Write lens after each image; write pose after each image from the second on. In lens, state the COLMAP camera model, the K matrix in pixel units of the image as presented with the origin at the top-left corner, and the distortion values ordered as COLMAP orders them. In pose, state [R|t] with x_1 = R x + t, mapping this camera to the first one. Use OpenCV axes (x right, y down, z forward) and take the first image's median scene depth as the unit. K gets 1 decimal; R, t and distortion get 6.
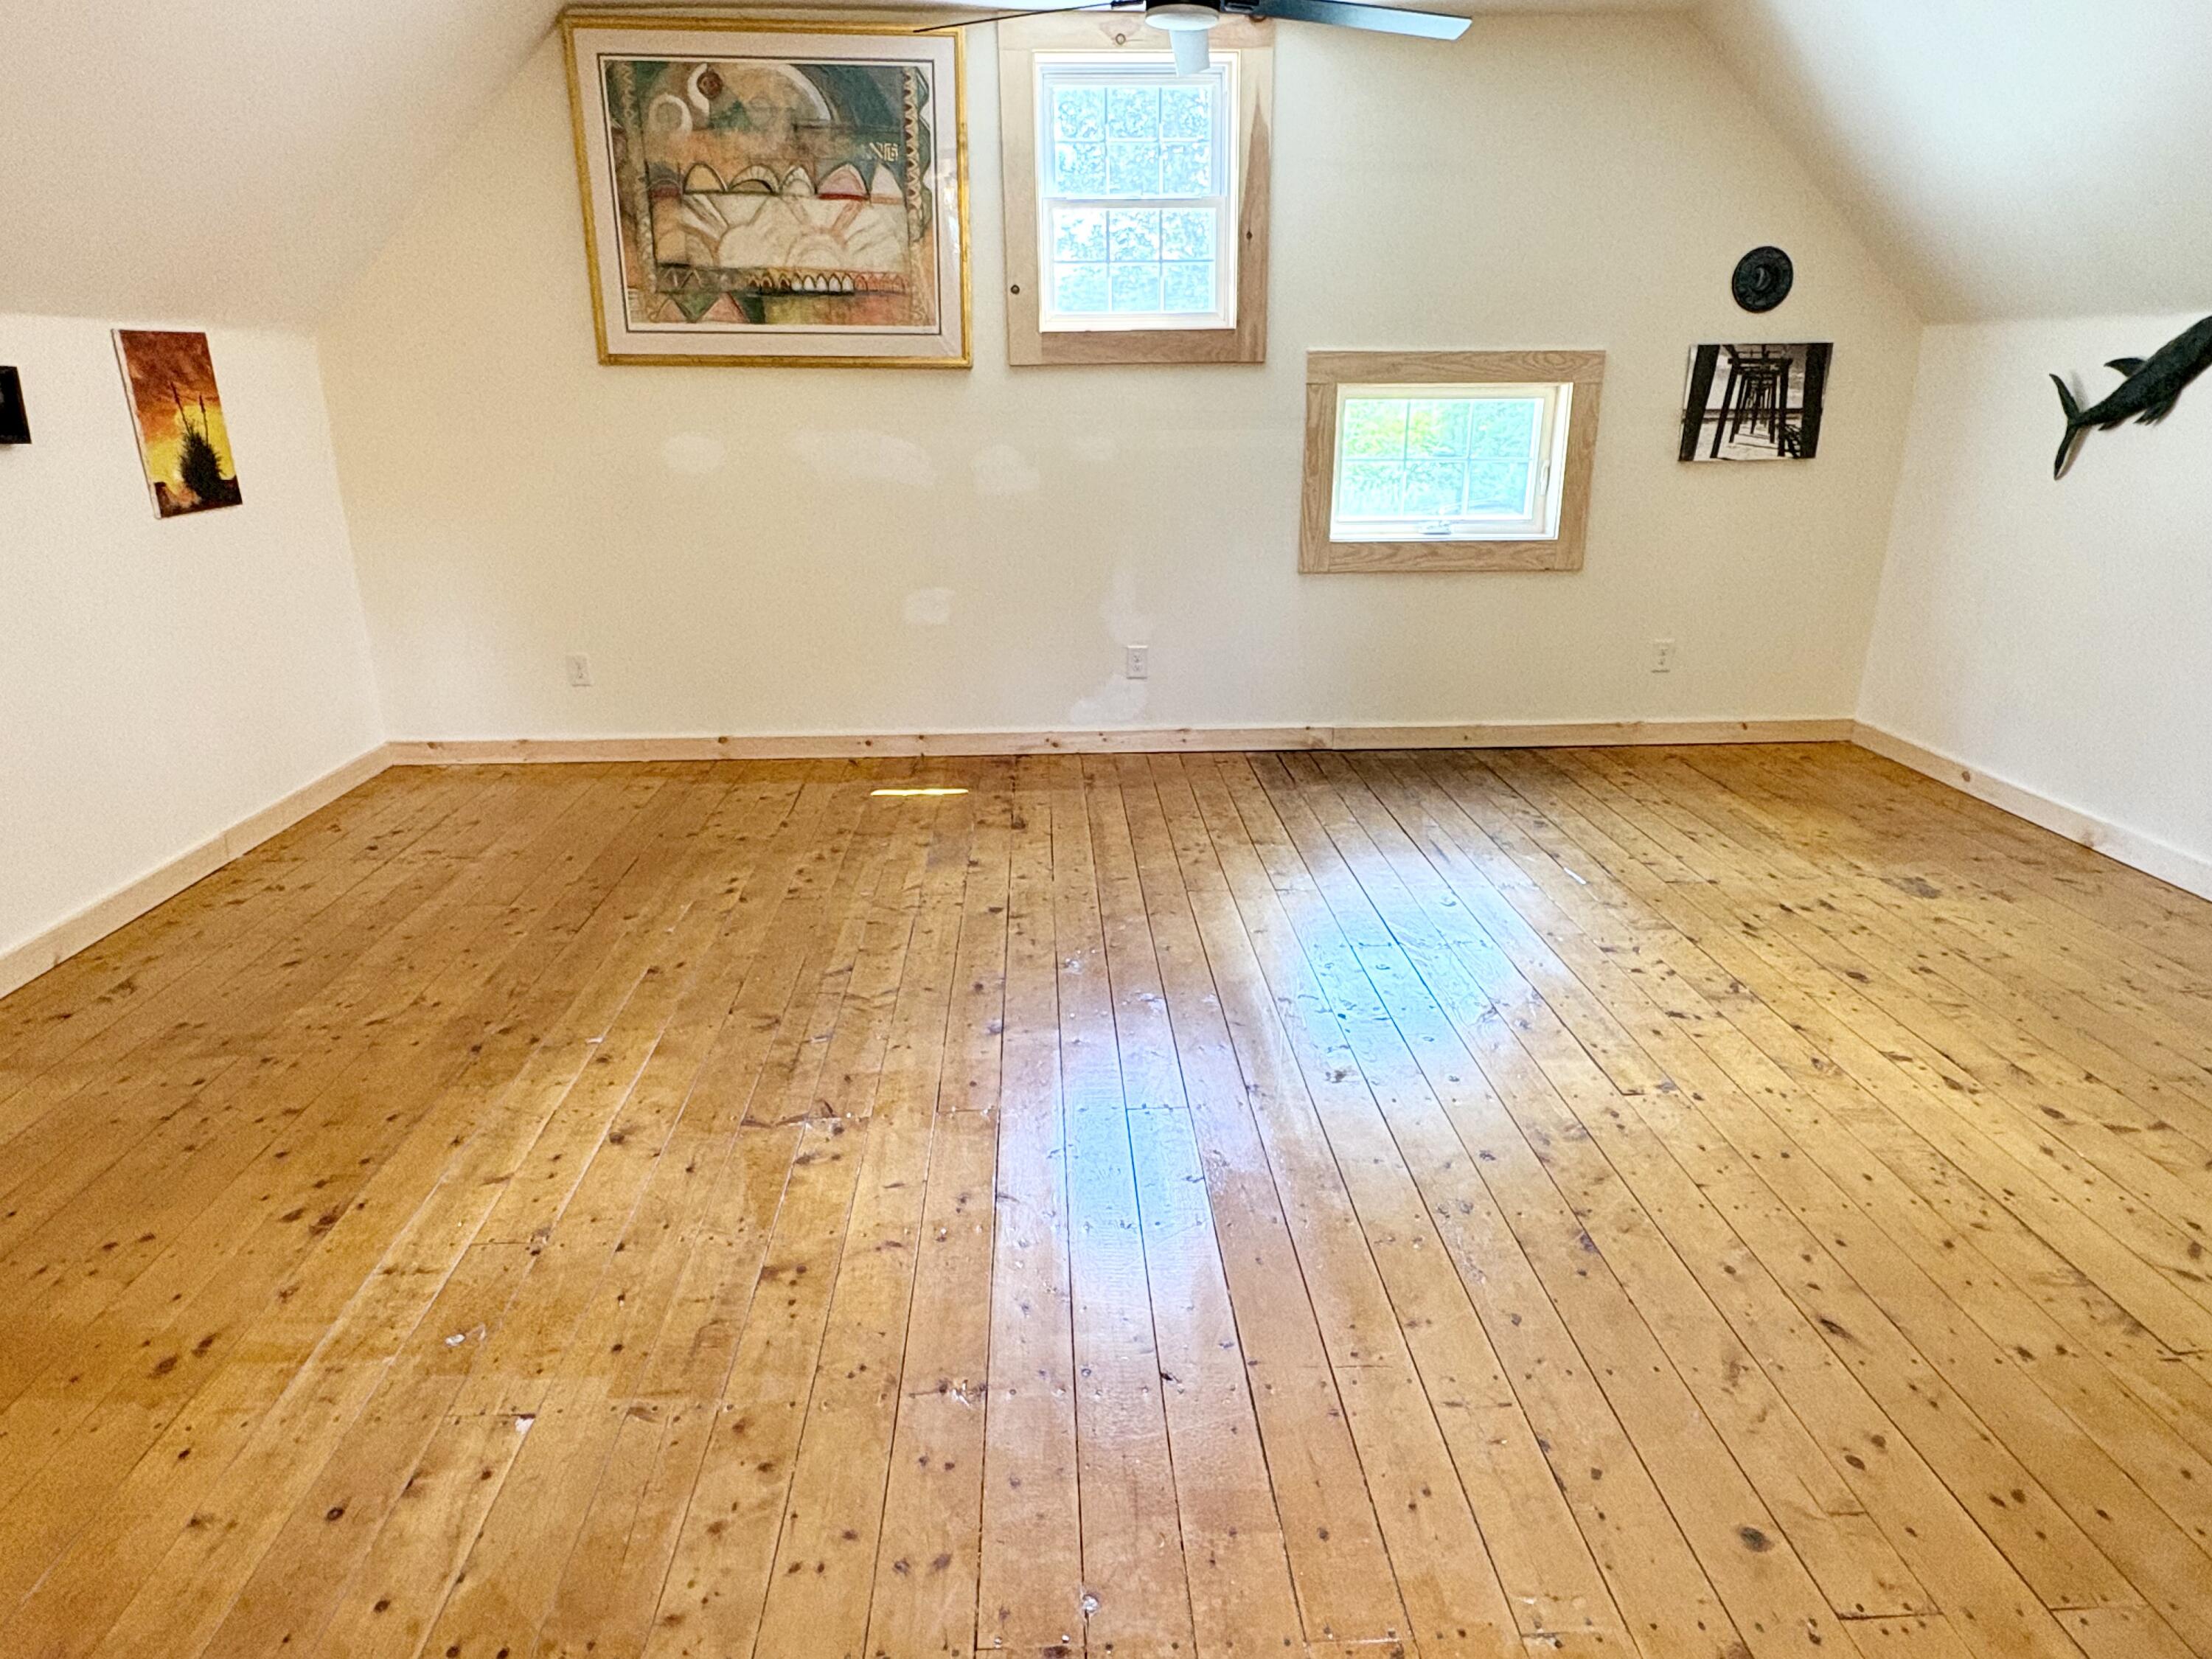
lens RADIAL K [[1351.5, 0, 1102.7], [0, 1351.5, 838.8], [0, 0, 1]] dist [0.000627, -0.001030]
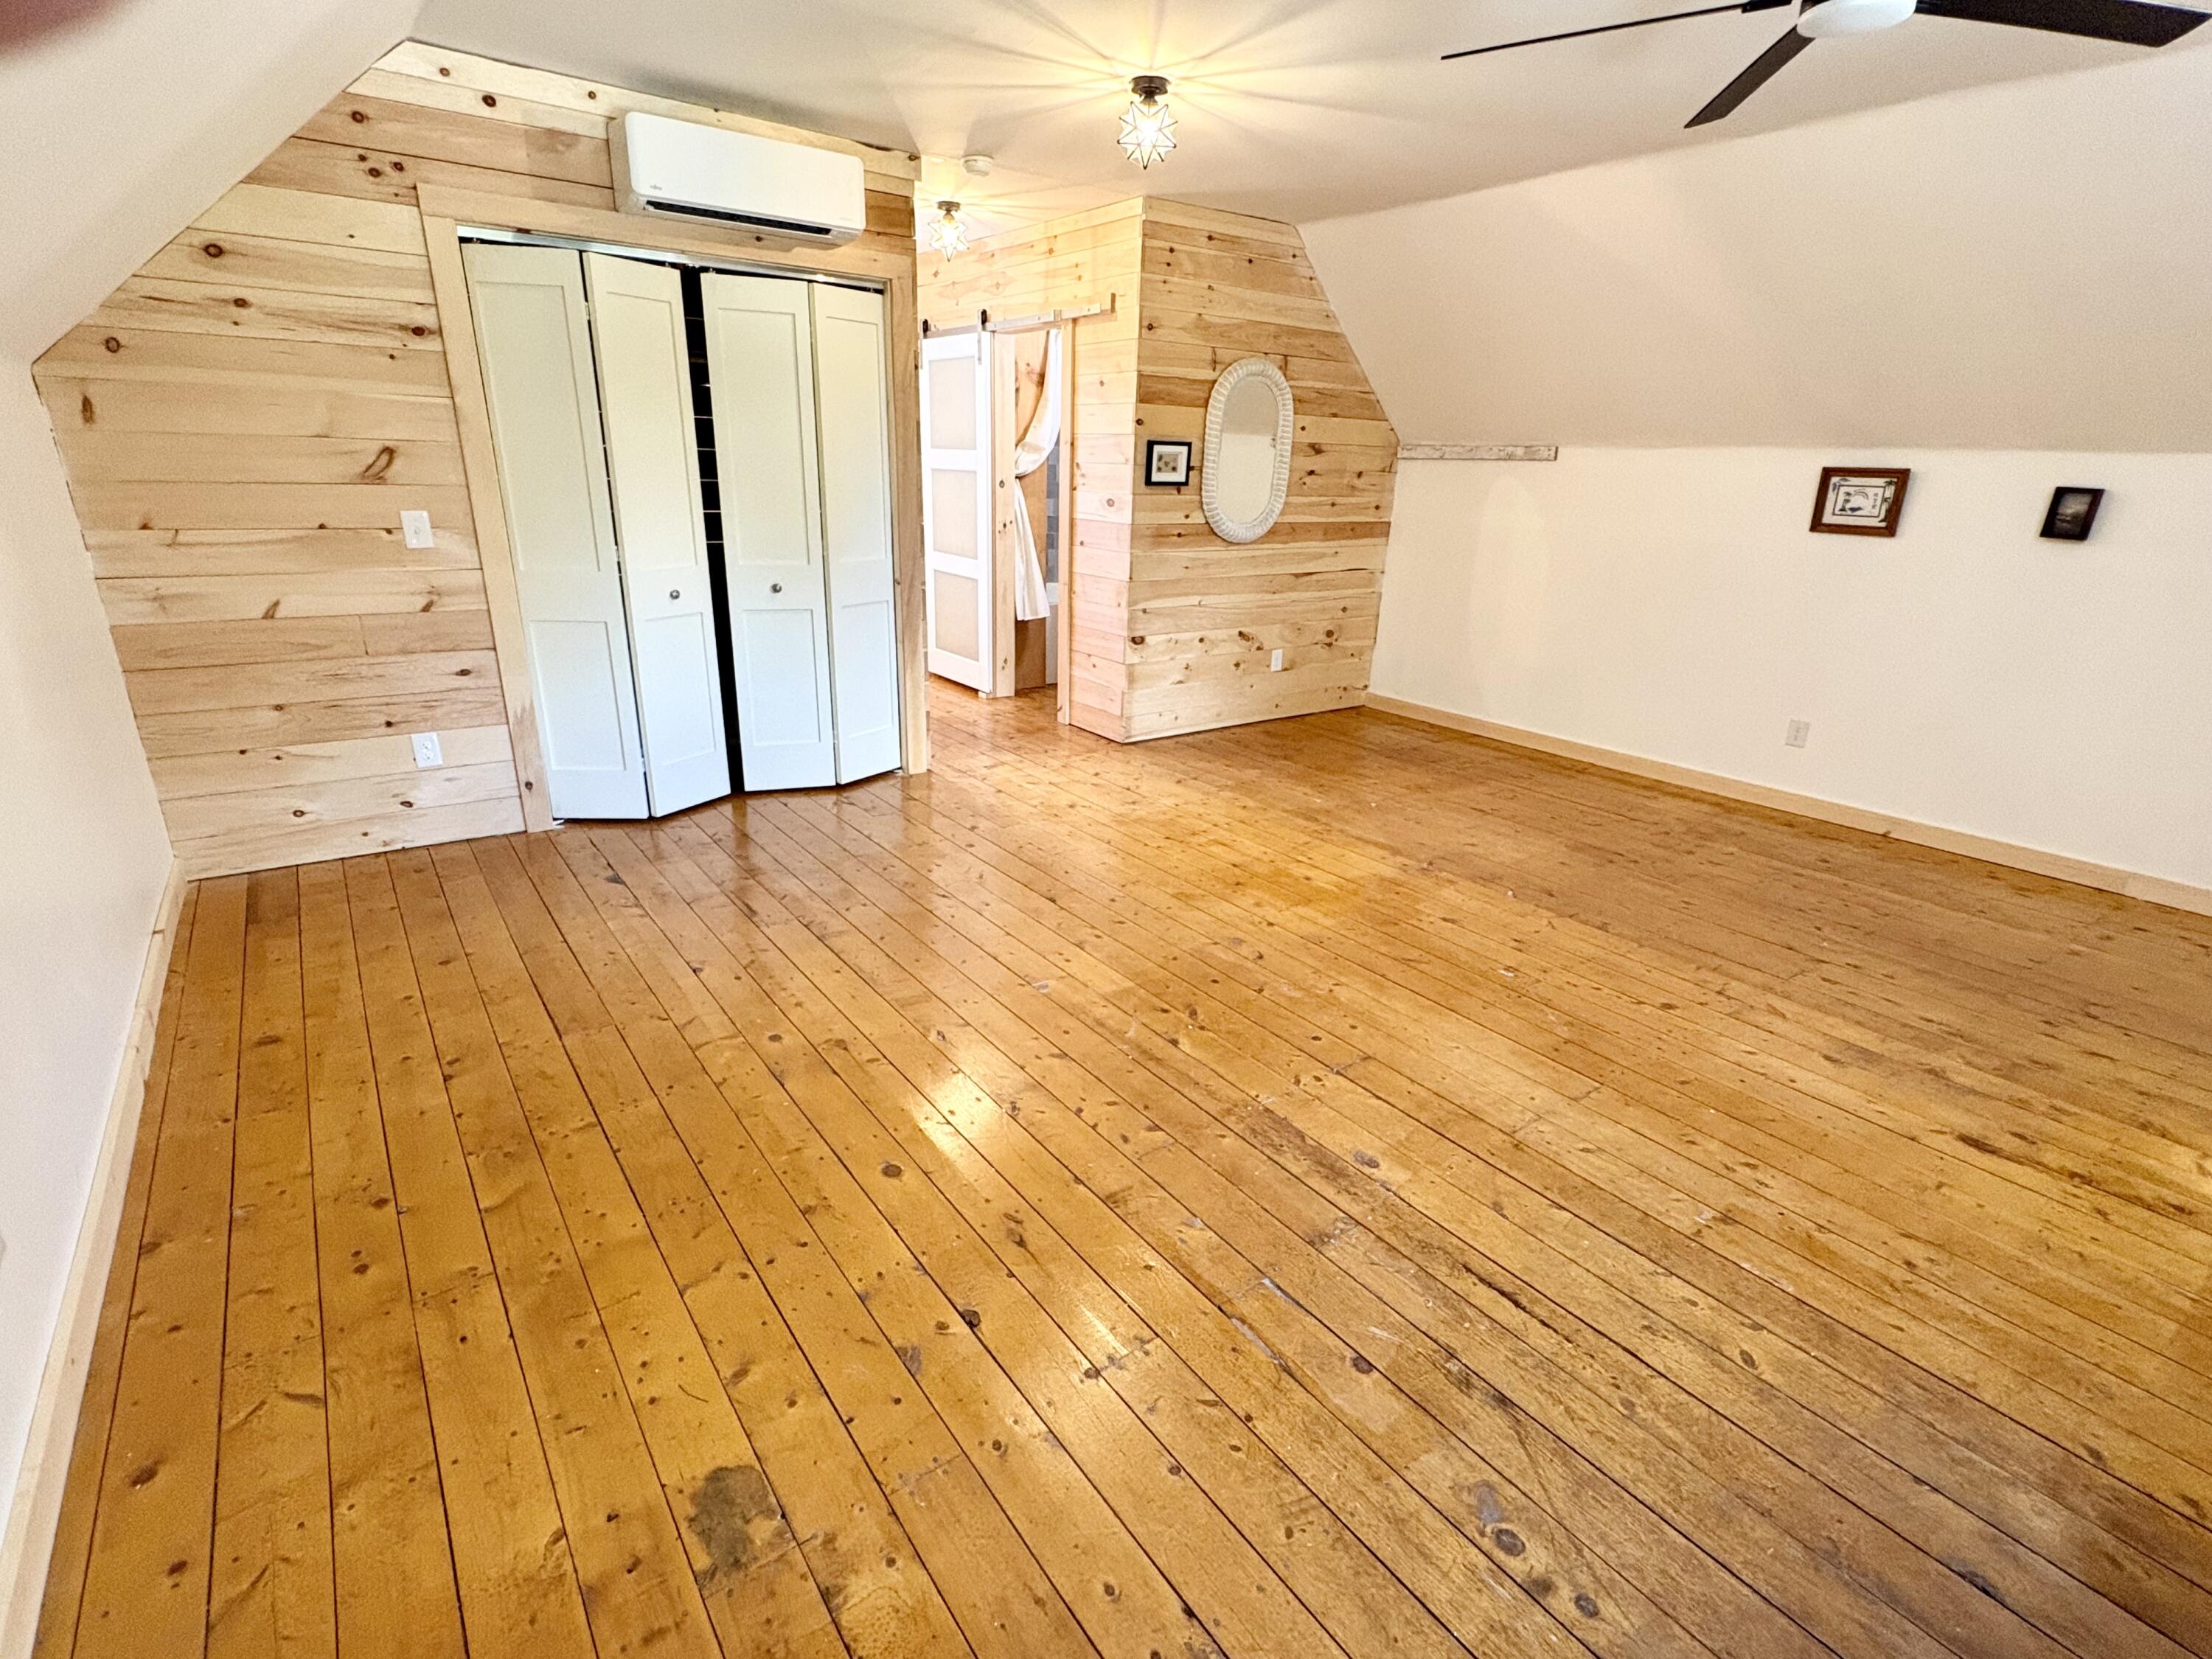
lens RADIAL K [[1059.3, 0, 1103.8], [0, 1059.3, 830.2], [0, 0, 1]] dist [-0.000558, -0.000433]
pose [[-0.835726, 0.158915, -0.525651, 0.555790], [-0.201010, 0.802257, 0.562121, -0.343864], [0.511036, 0.575439, -0.638523, 0.997781]]
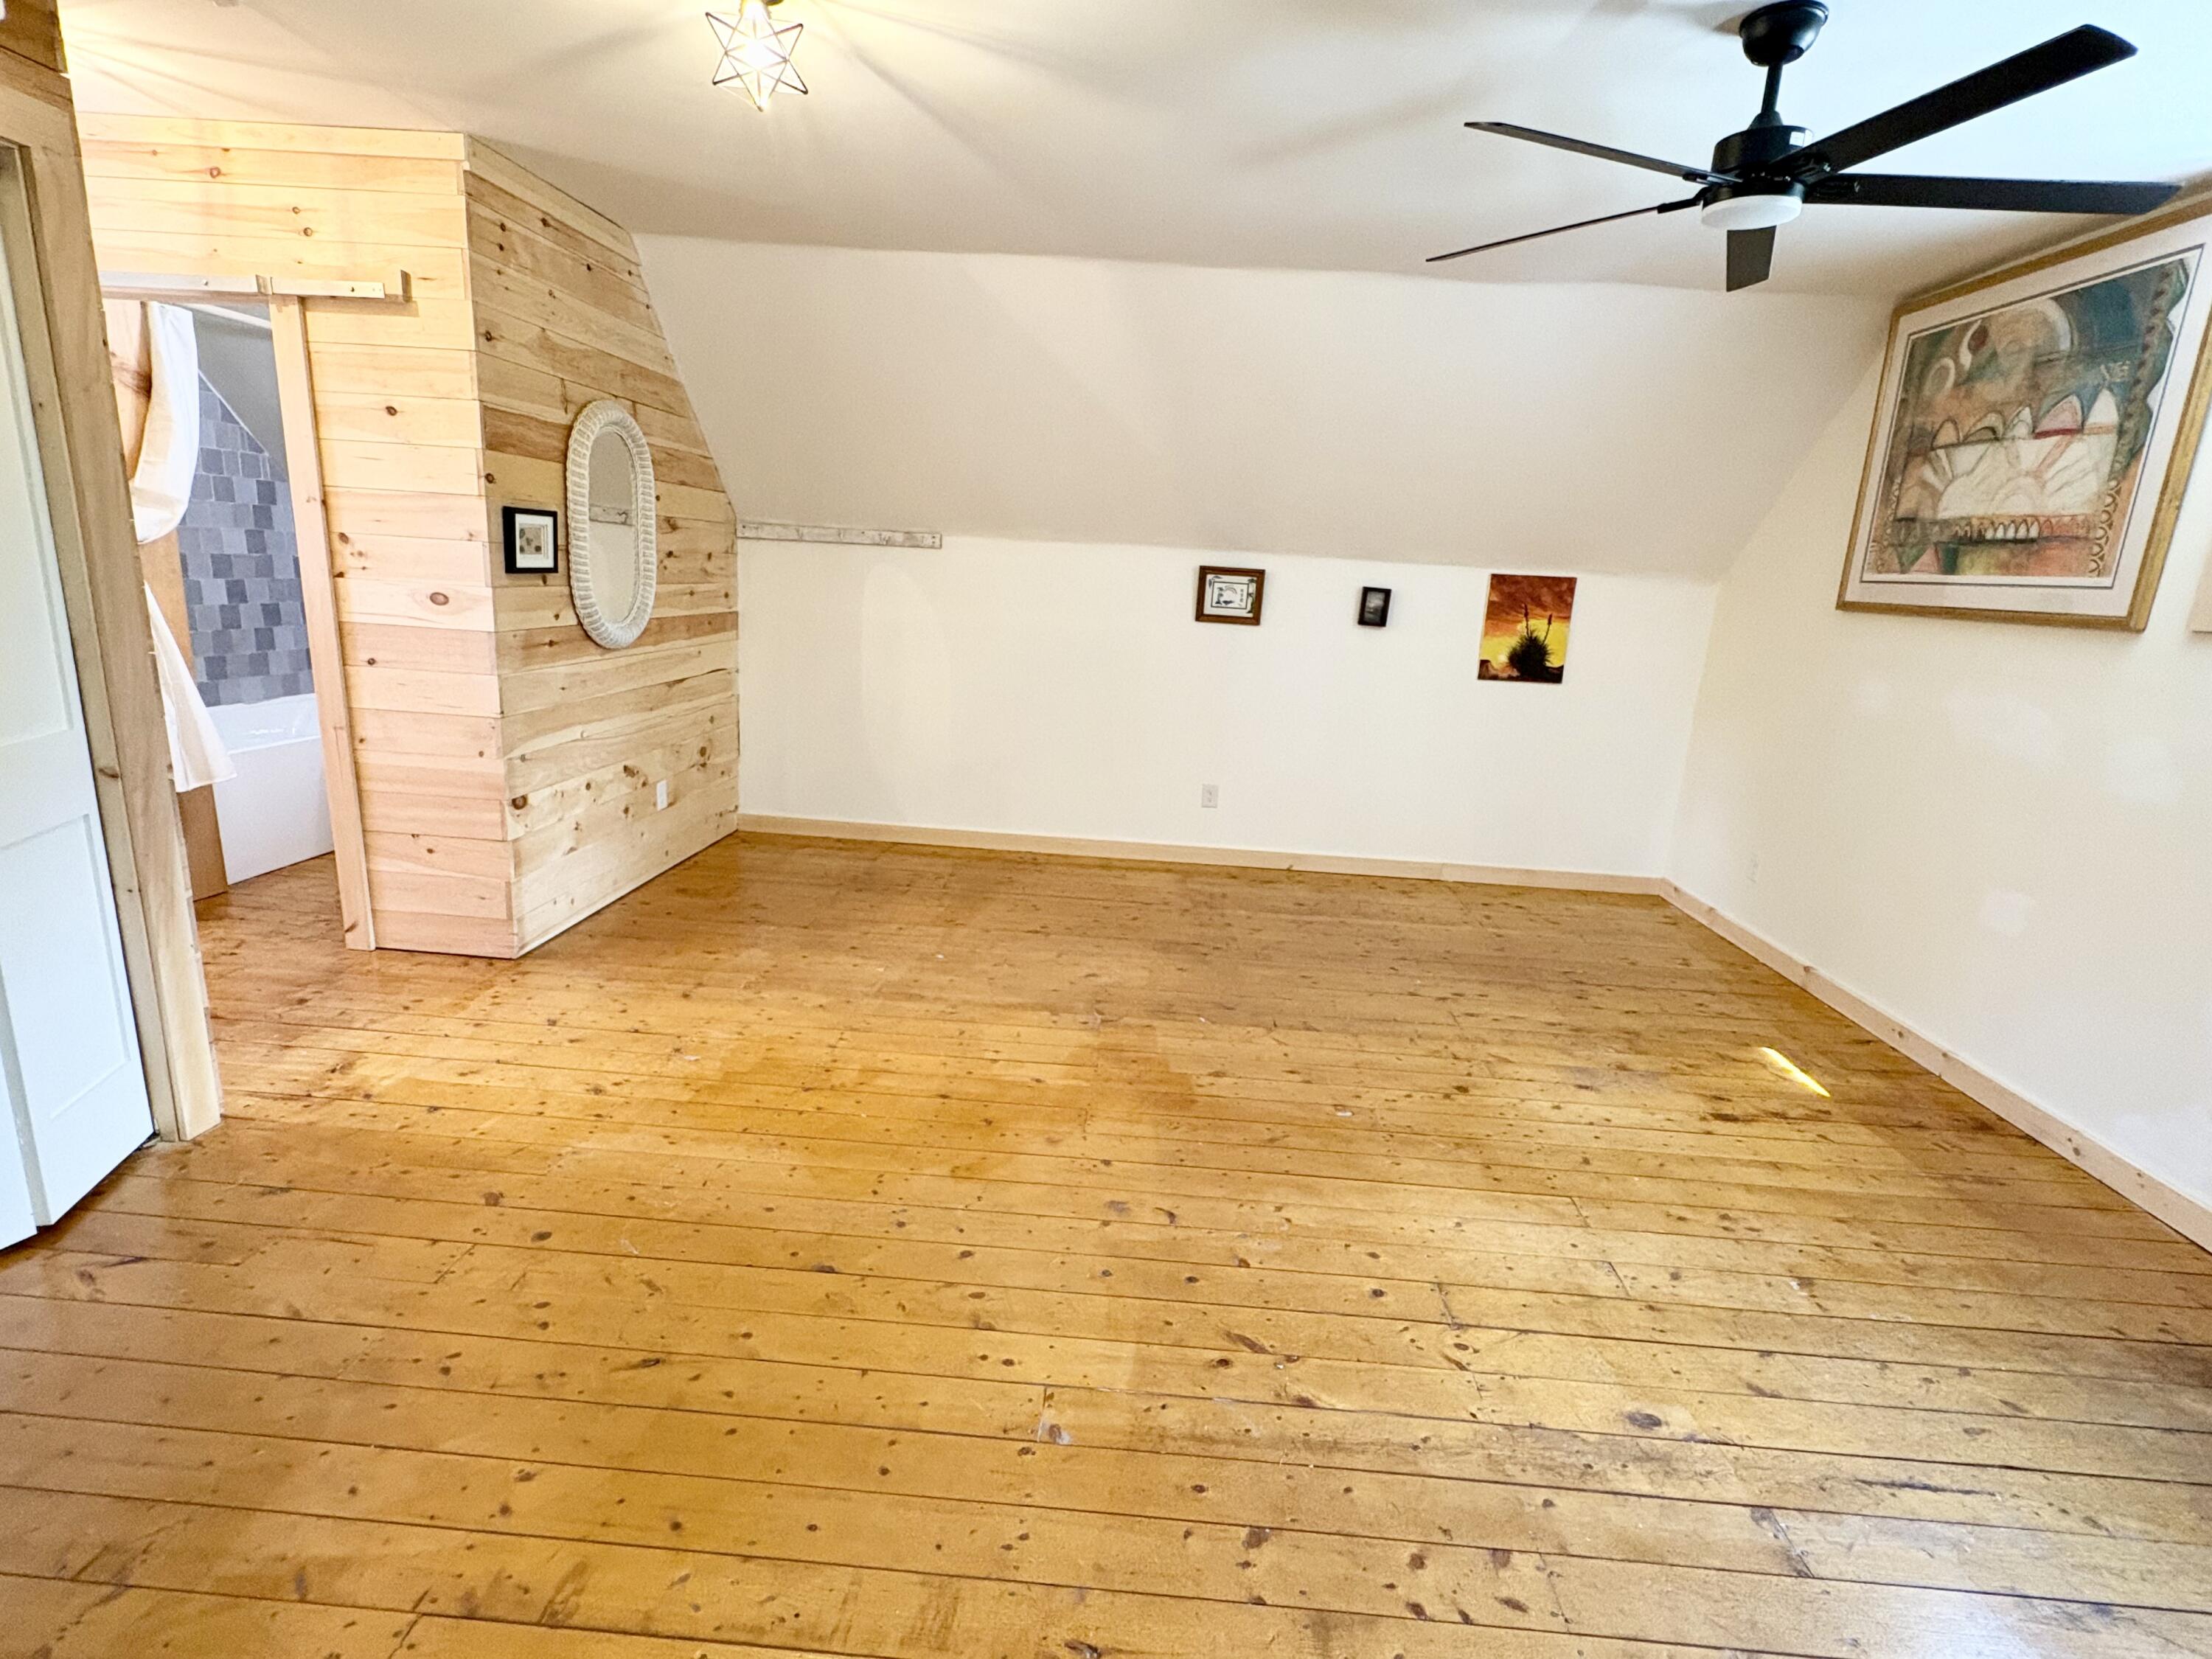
lens RADIAL K [[1059.3, 0, 1111.0], [0, 1059.3, 832.7], [0, 0, 1]] dist [-0.000558, -0.000433]
pose [[-0.102177, 0.234808, -0.966657, 0.584176], [-0.371899, 0.892262, 0.256047, -0.197005], [0.922633, 0.385661, -0.003843, 0.547454]]
